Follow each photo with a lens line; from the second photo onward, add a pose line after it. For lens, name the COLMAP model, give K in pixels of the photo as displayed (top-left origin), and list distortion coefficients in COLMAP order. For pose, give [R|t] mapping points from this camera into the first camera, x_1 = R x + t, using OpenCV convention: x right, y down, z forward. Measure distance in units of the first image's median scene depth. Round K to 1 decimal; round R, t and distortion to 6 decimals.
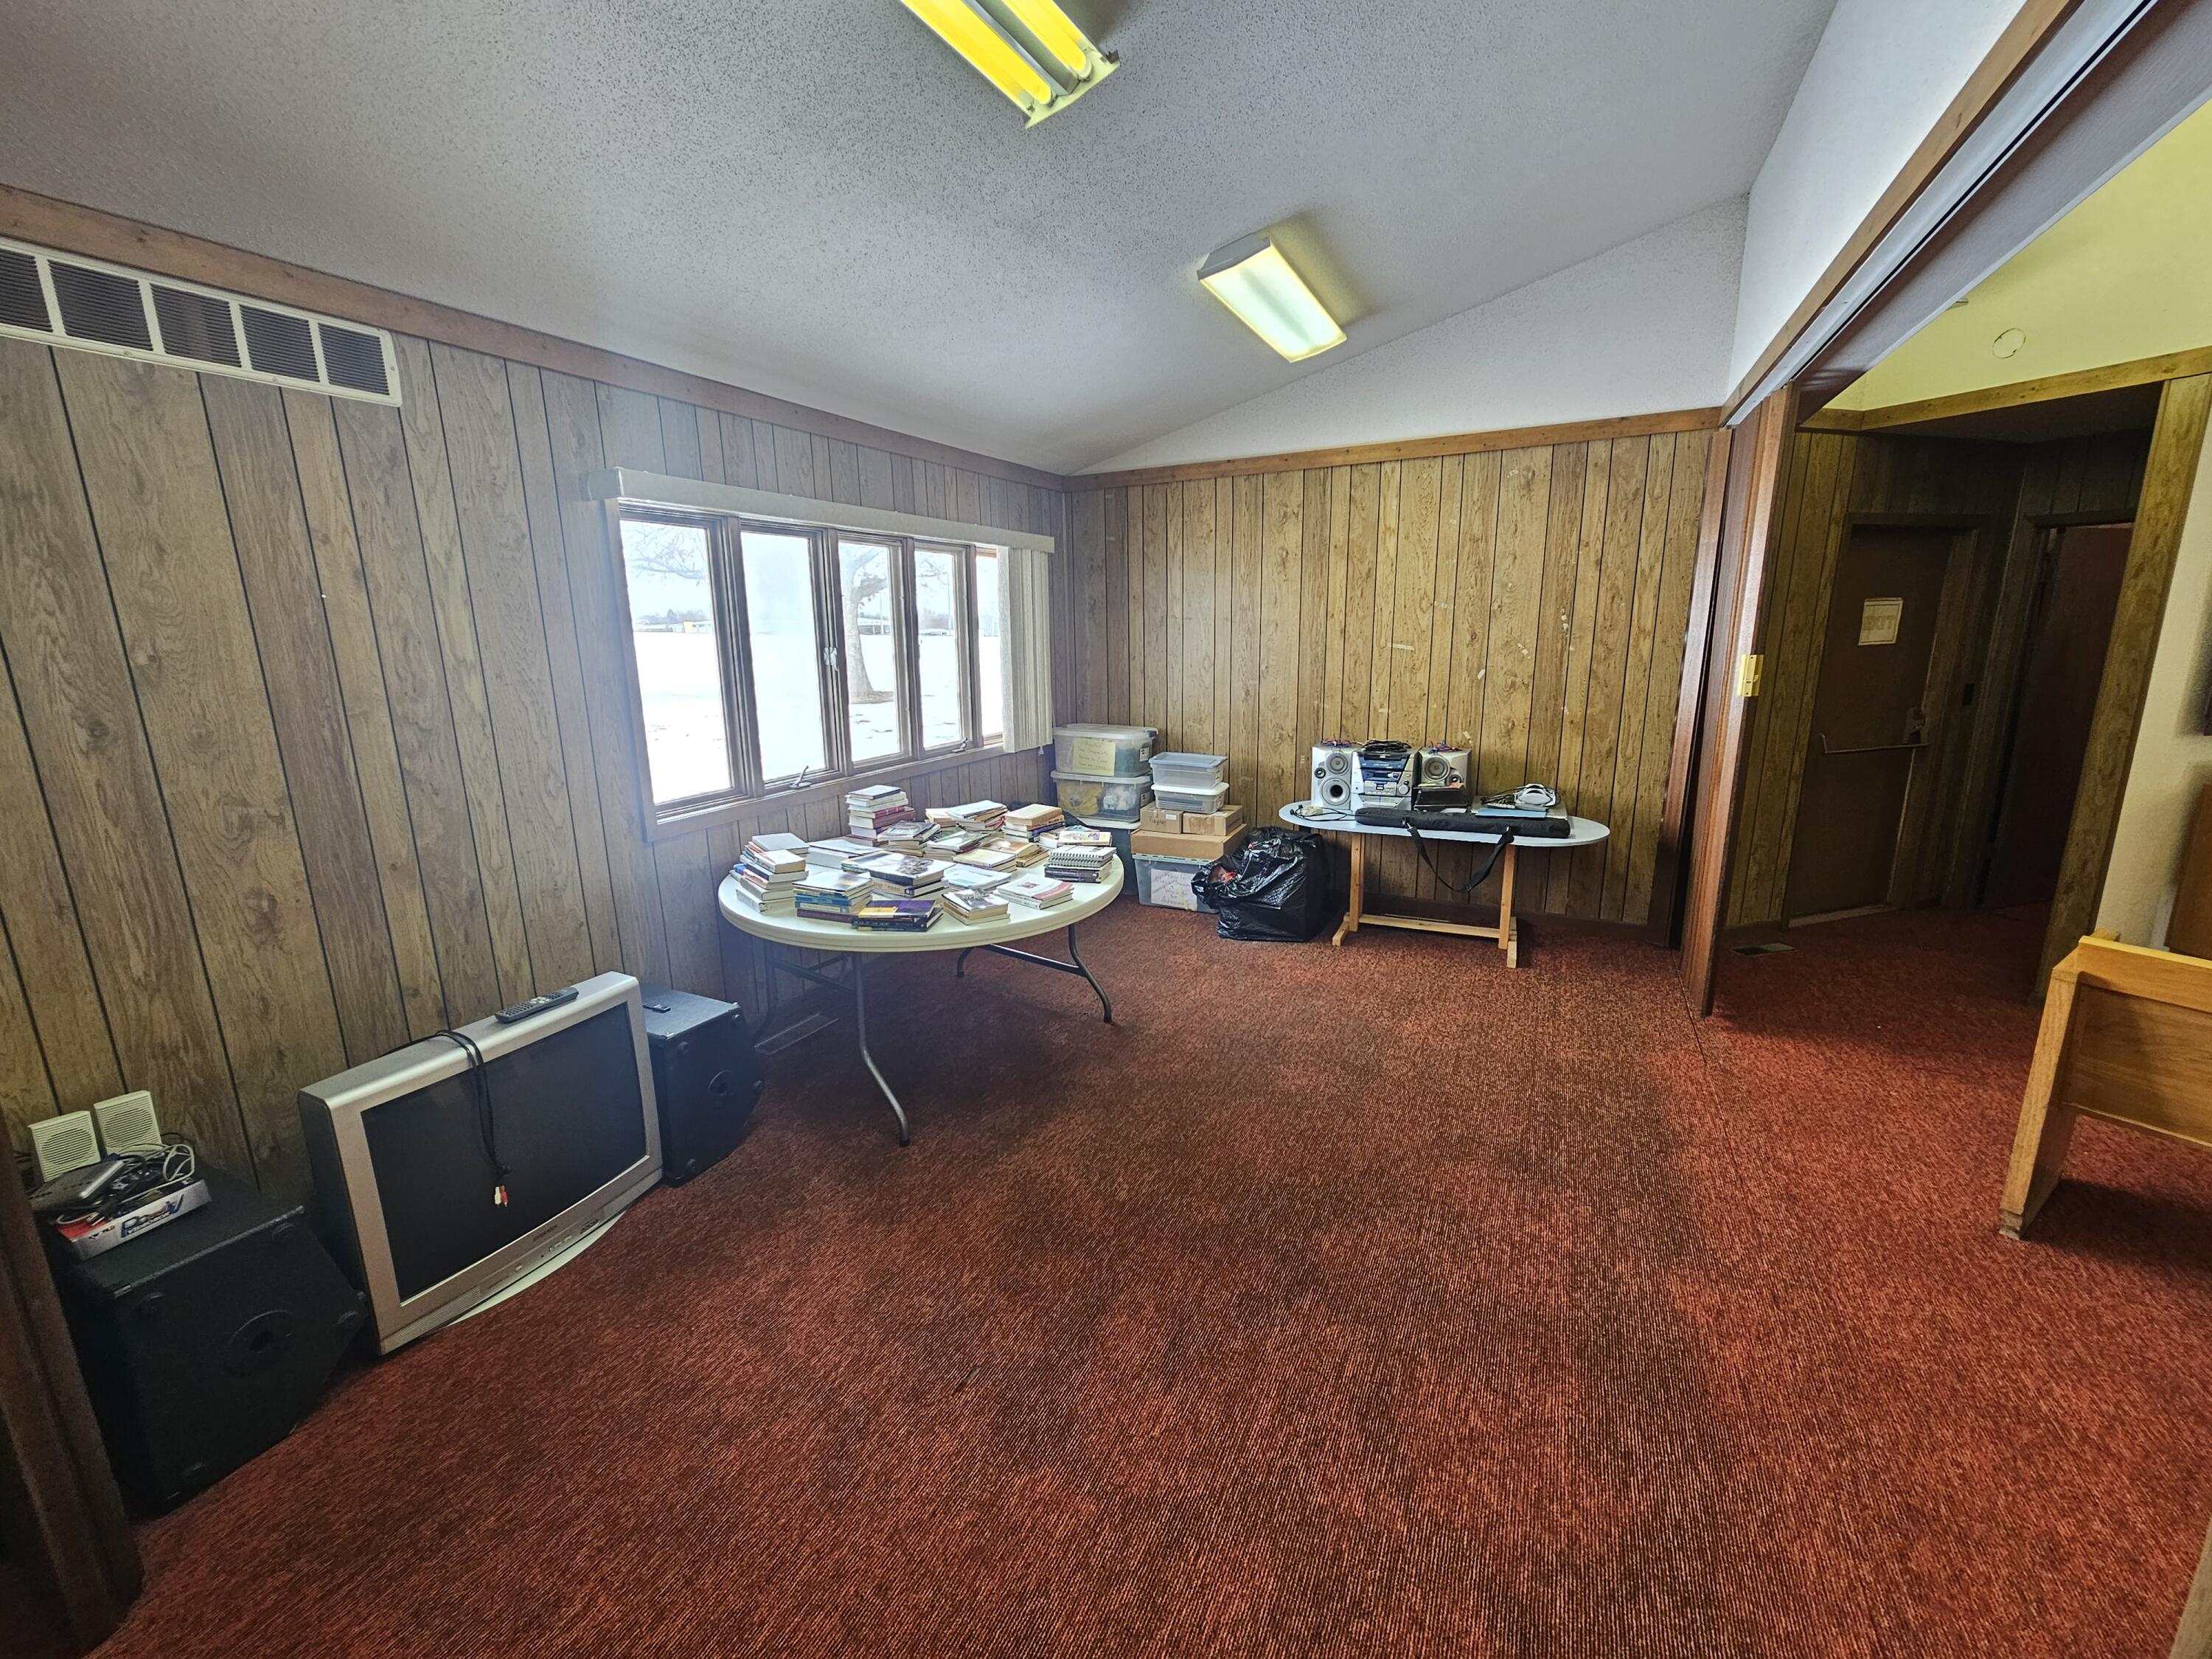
lens RADIAL K [[896.6, 0, 1105.8], [0, 896.6, 823.8], [0, 0, 1]] dist [0.000442, -0.000794]
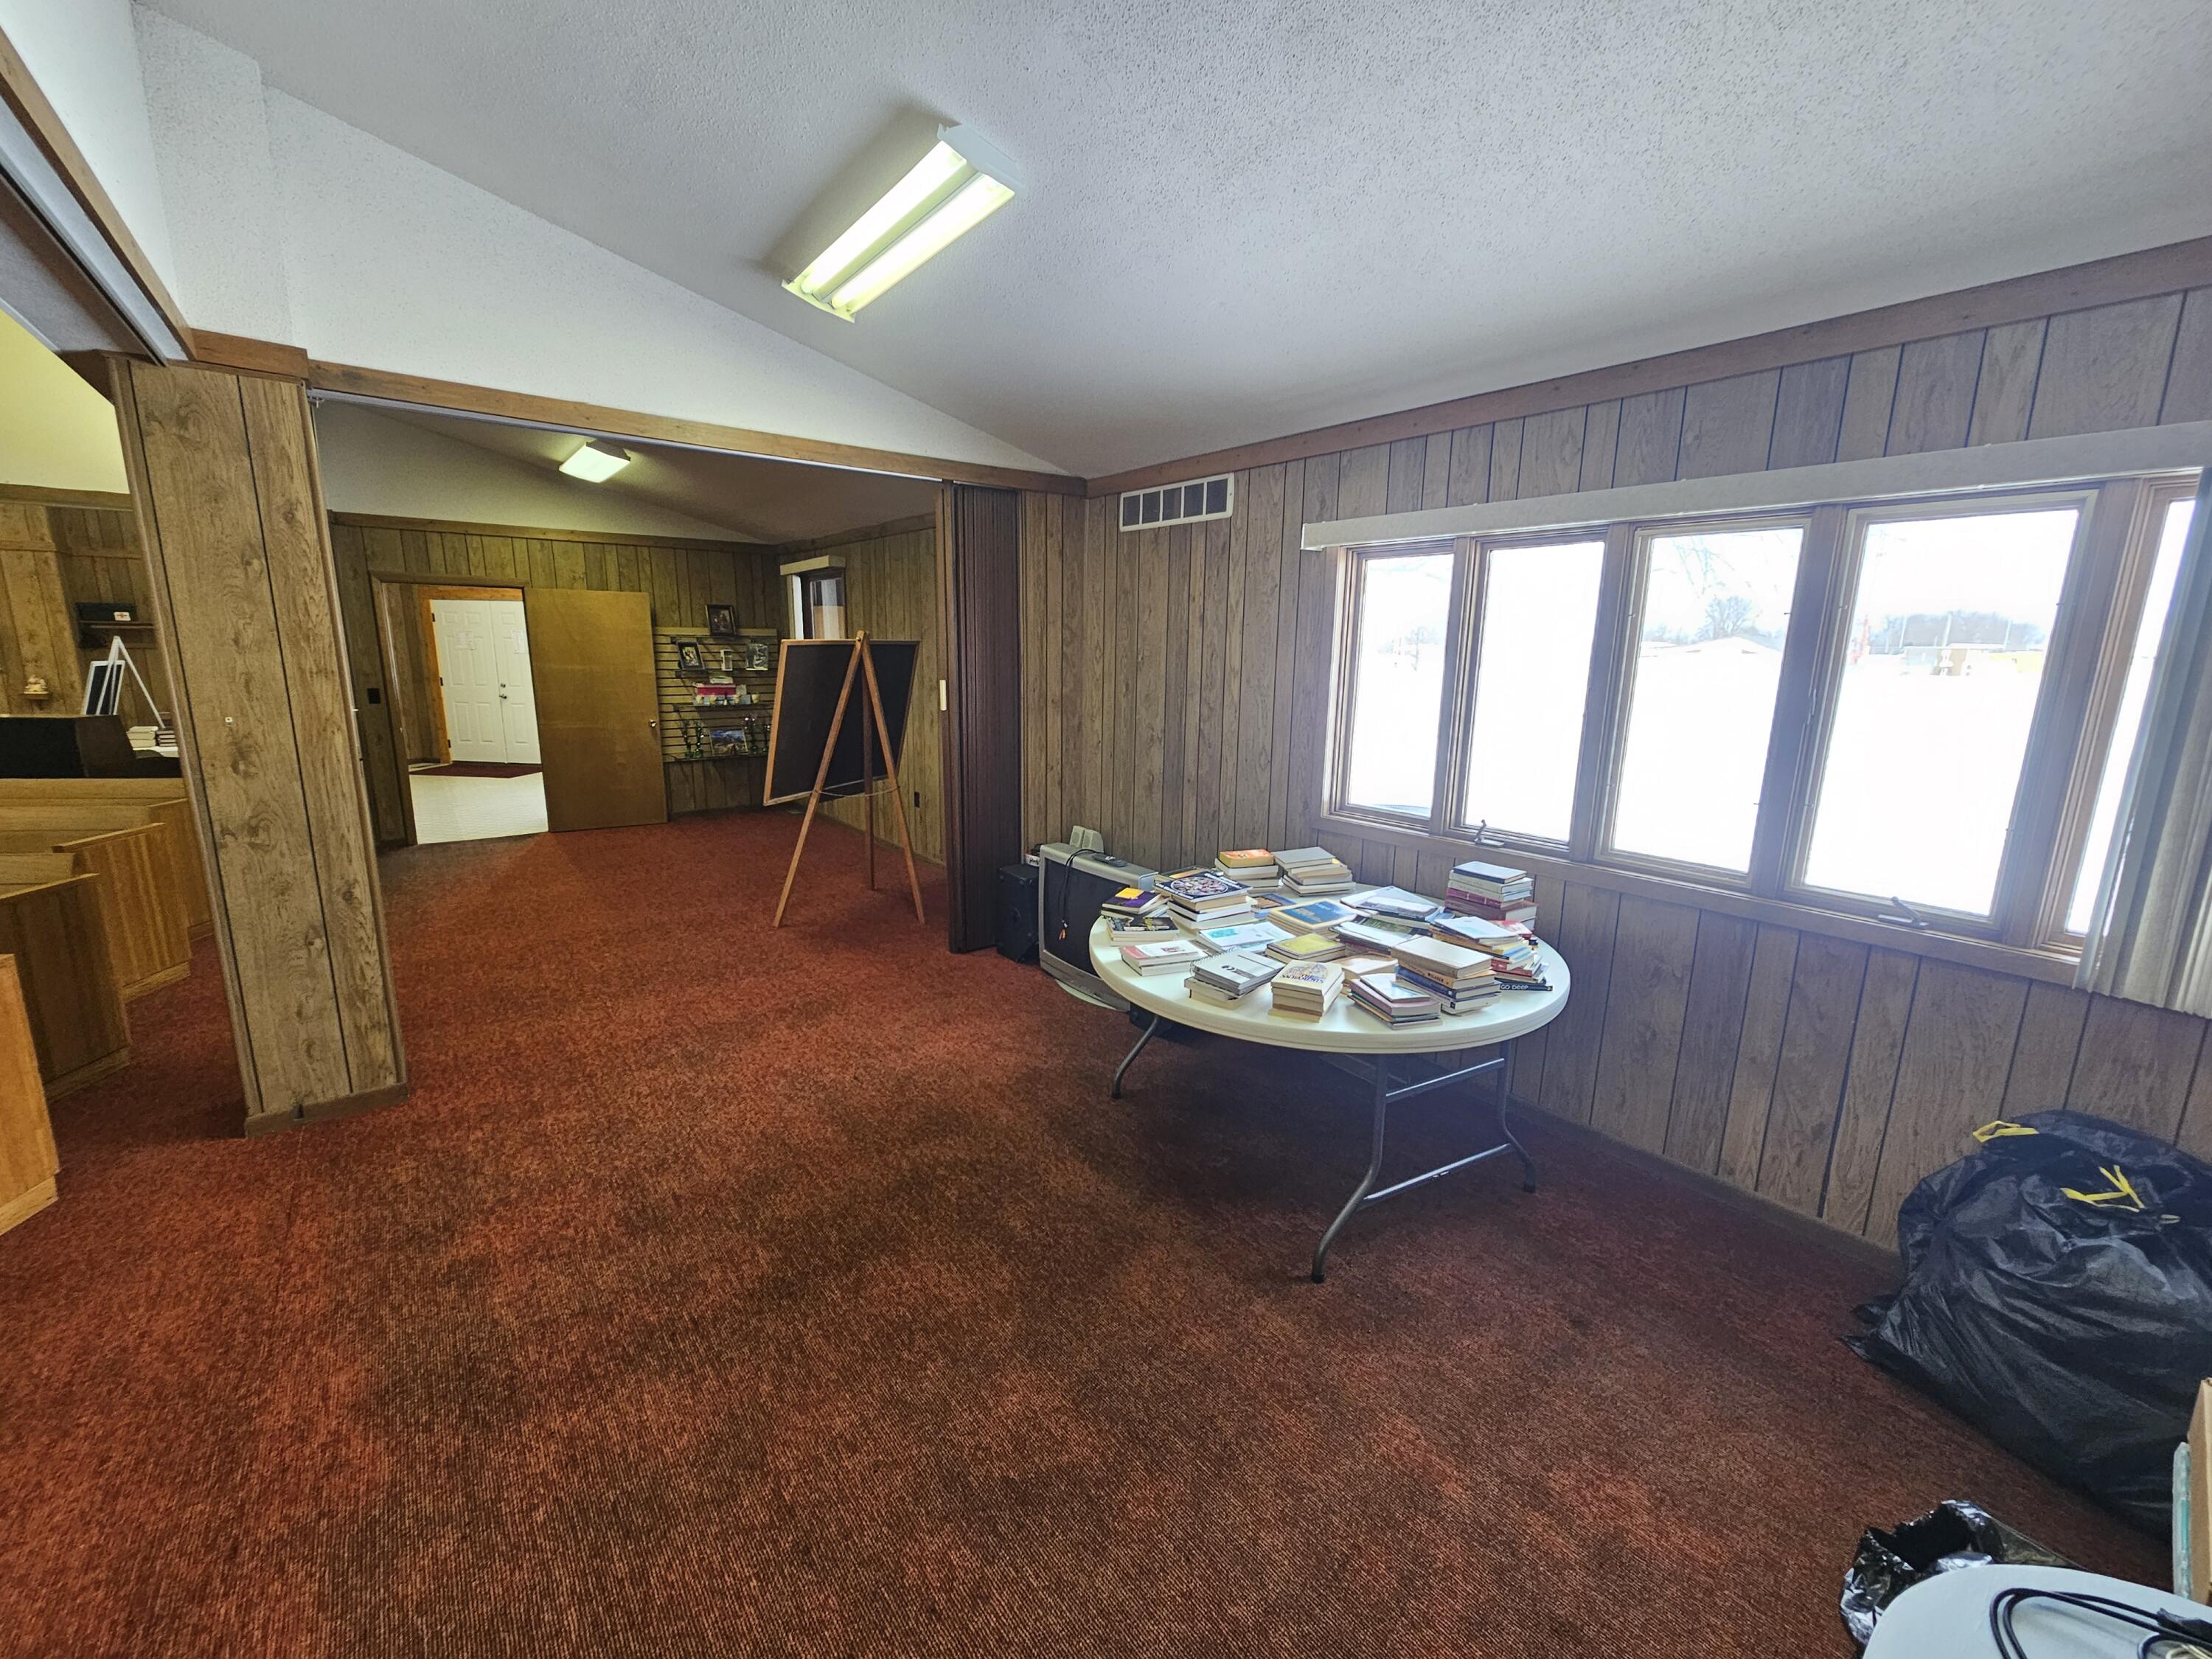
lens RADIAL K [[896.6, 0, 1106.5], [0, 896.6, 822.1], [0, 0, 1]] dist [0.000442, -0.000794]
pose [[-0.421817, 0.187823, -0.887014, 0.801474], [-0.204273, 0.933469, 0.294801, -0.337595], [0.883370, 0.305545, -0.355386, 1.393918]]
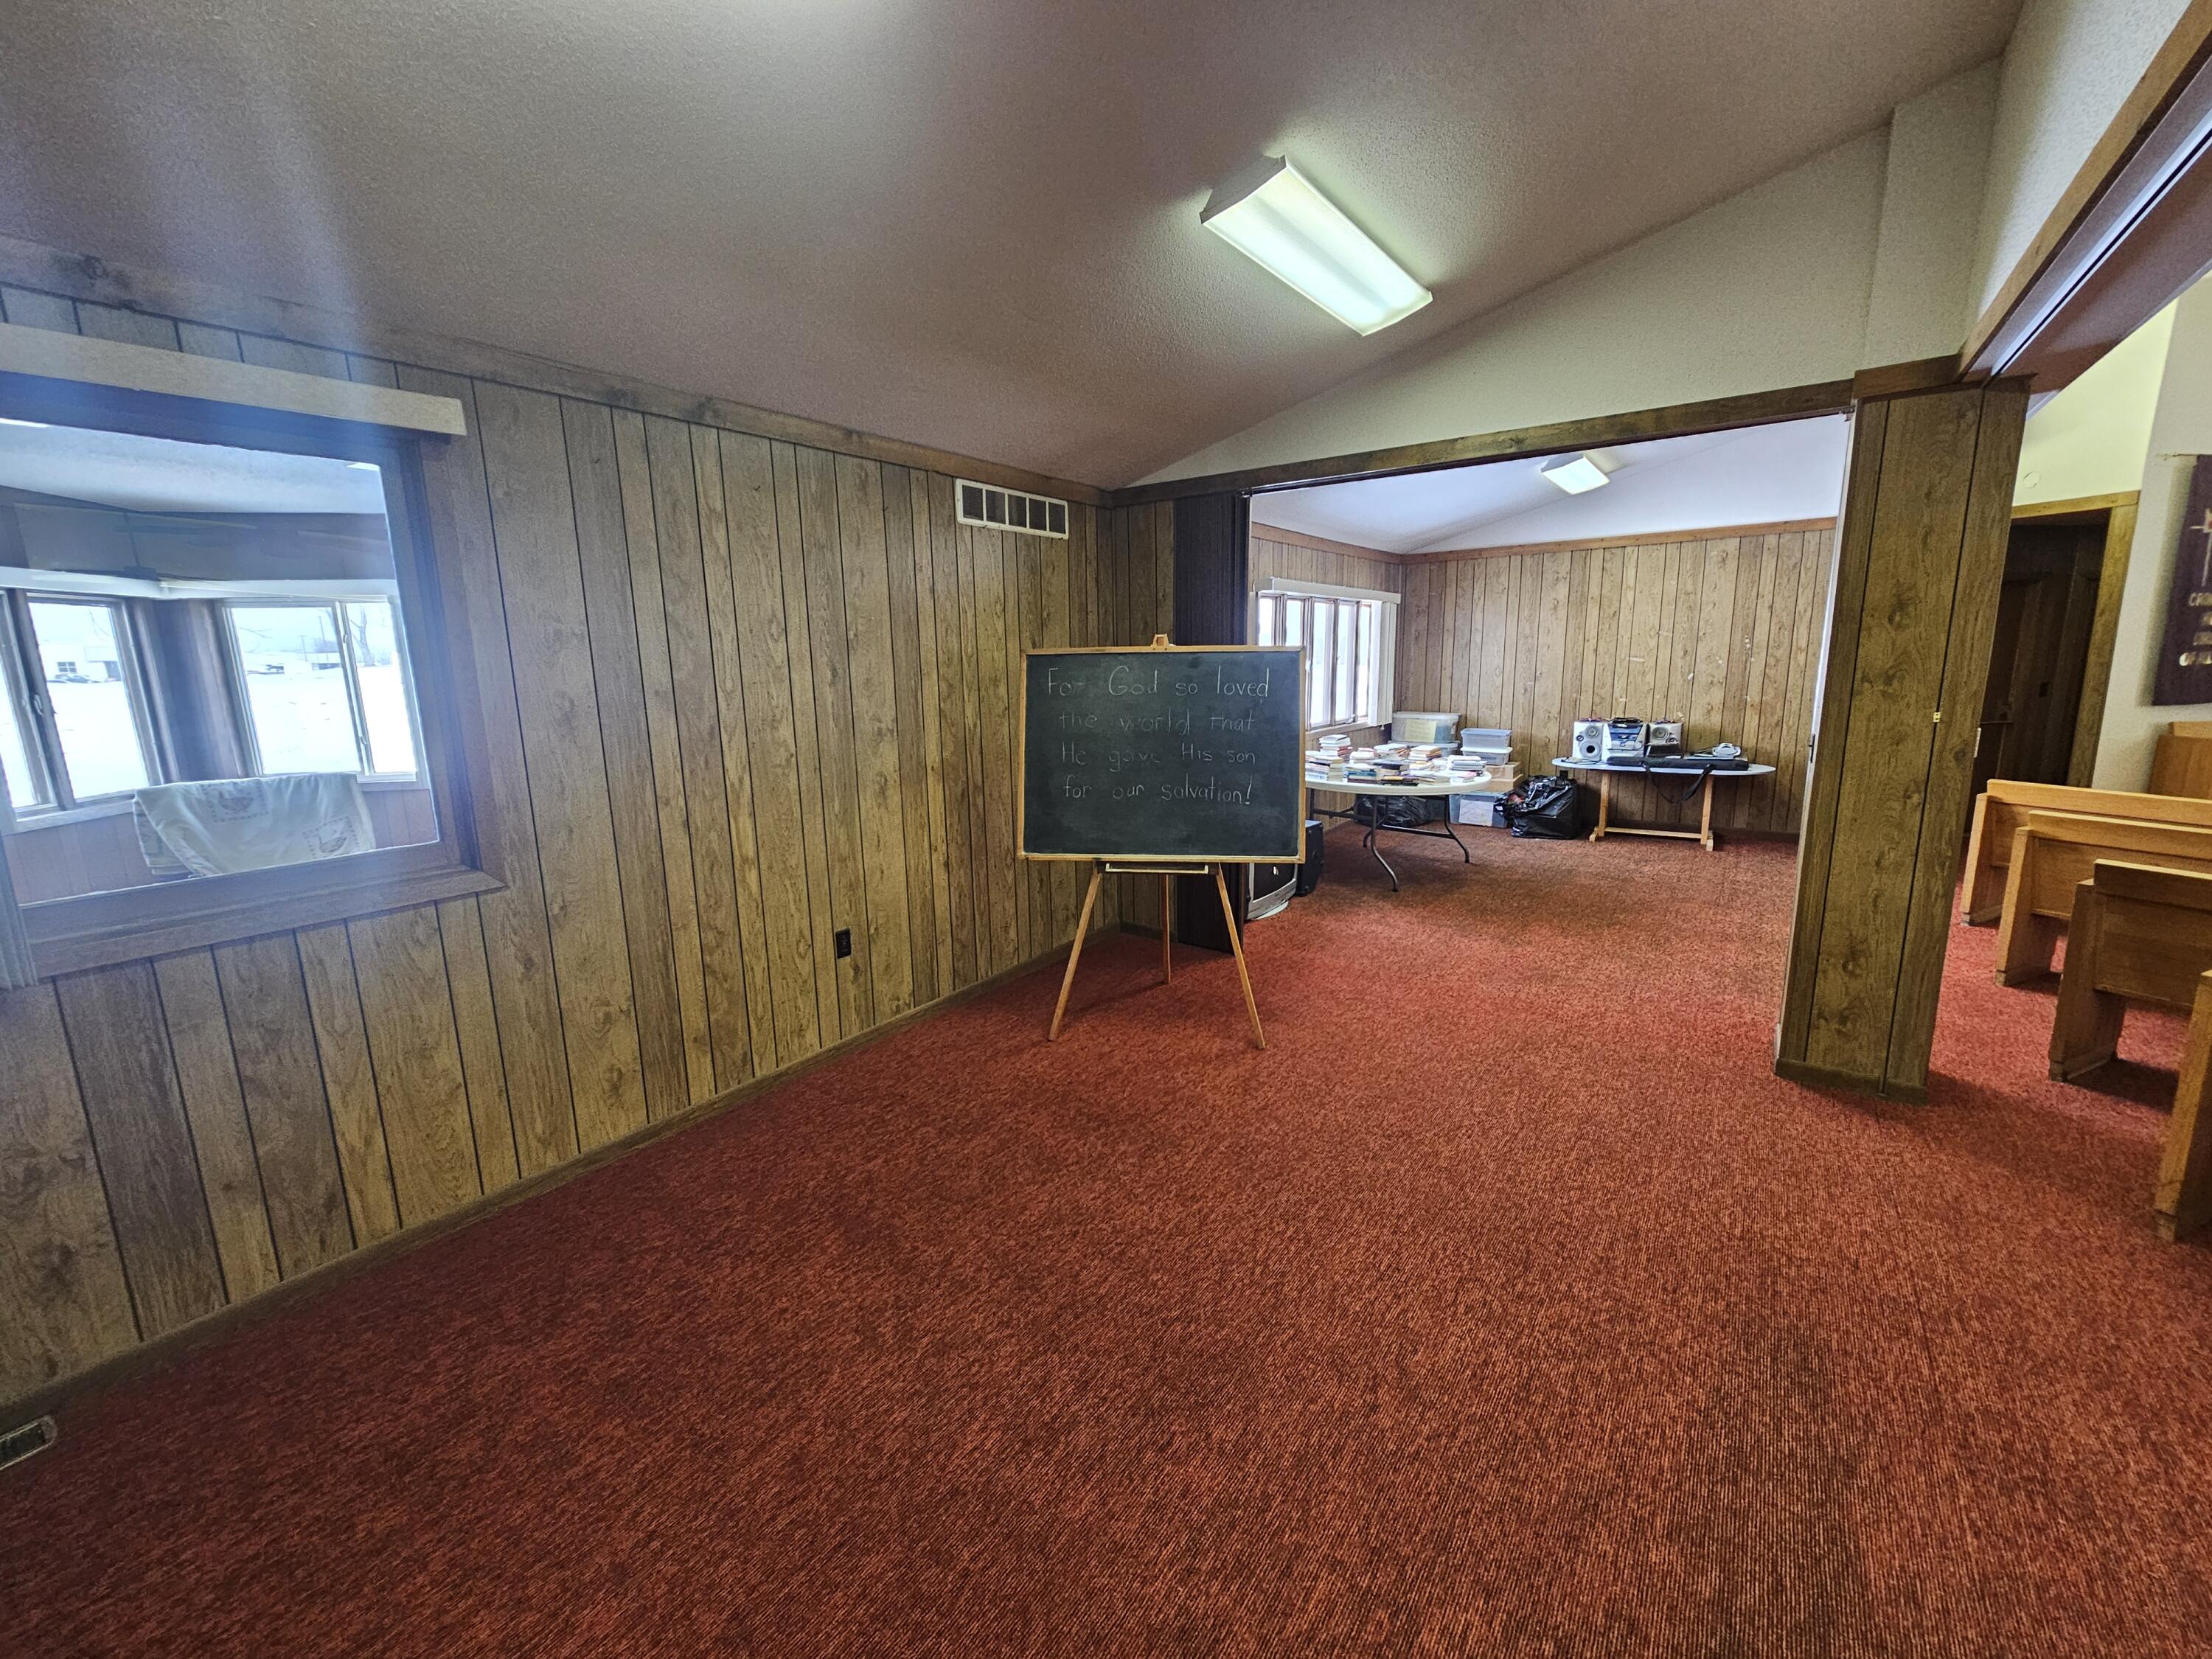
lens RADIAL K [[896.6, 0, 1103.2], [0, 896.6, 822.9], [0, 0, 1]] dist [0.000442, -0.000794]
pose [[0.985845, 0.023312, -0.166033, -0.346196], [-0.027787, 0.999309, -0.024680, 0.165156], [0.165343, 0.028945, 0.985811, -0.751005]]
